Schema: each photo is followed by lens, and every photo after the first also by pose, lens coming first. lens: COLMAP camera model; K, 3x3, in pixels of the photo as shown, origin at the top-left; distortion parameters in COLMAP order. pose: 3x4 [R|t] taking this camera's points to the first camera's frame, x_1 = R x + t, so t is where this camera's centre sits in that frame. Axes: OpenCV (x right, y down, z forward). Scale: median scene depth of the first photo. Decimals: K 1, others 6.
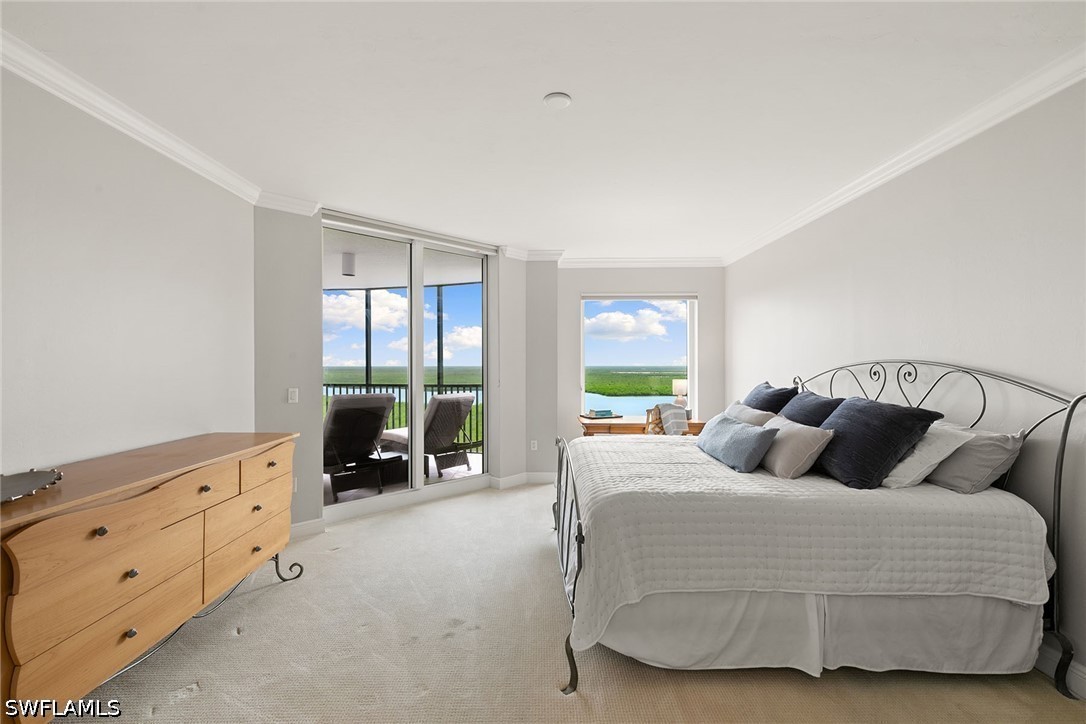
lens RADIAL K [[488.0, 0, 544.2], [0, 488.0, 363.4], [0, 0, 1]] dist [0.008358, -0.000479]
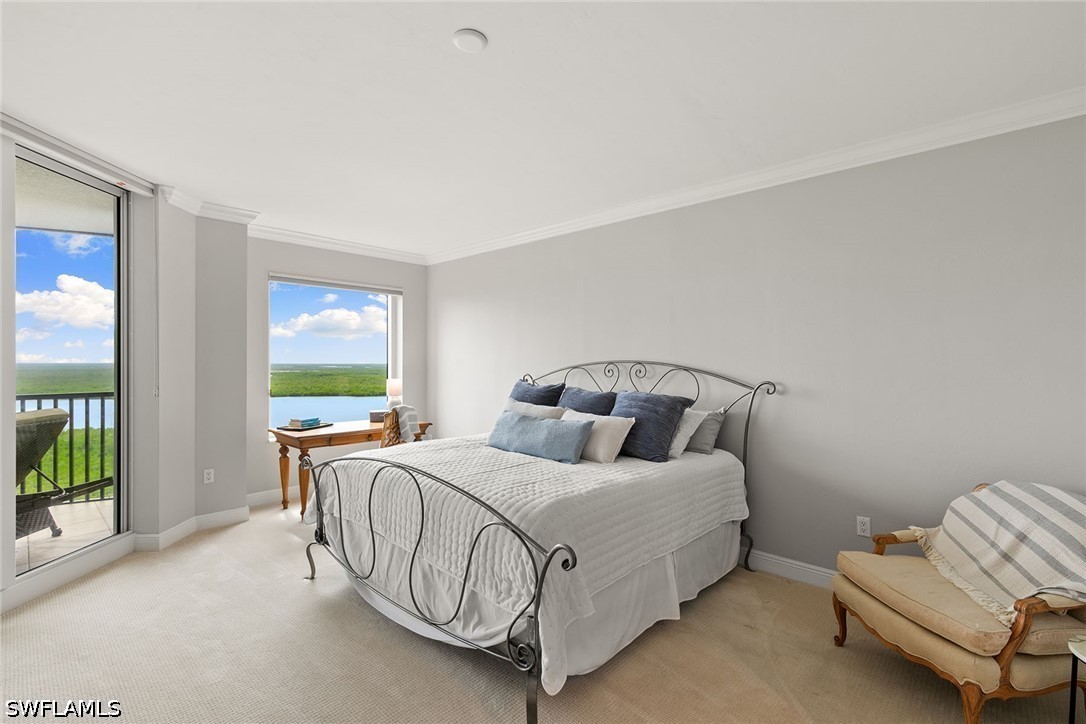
lens RADIAL K [[488.0, 0, 544.2], [0, 488.0, 363.4], [0, 0, 1]] dist [0.008358, -0.000479]
pose [[0.684068, 0.001651, 0.729416, -0.391712], [-0.004266, 0.999989, 0.001737, -0.001180], [-0.729406, -0.004300, 0.684068, 0.284138]]
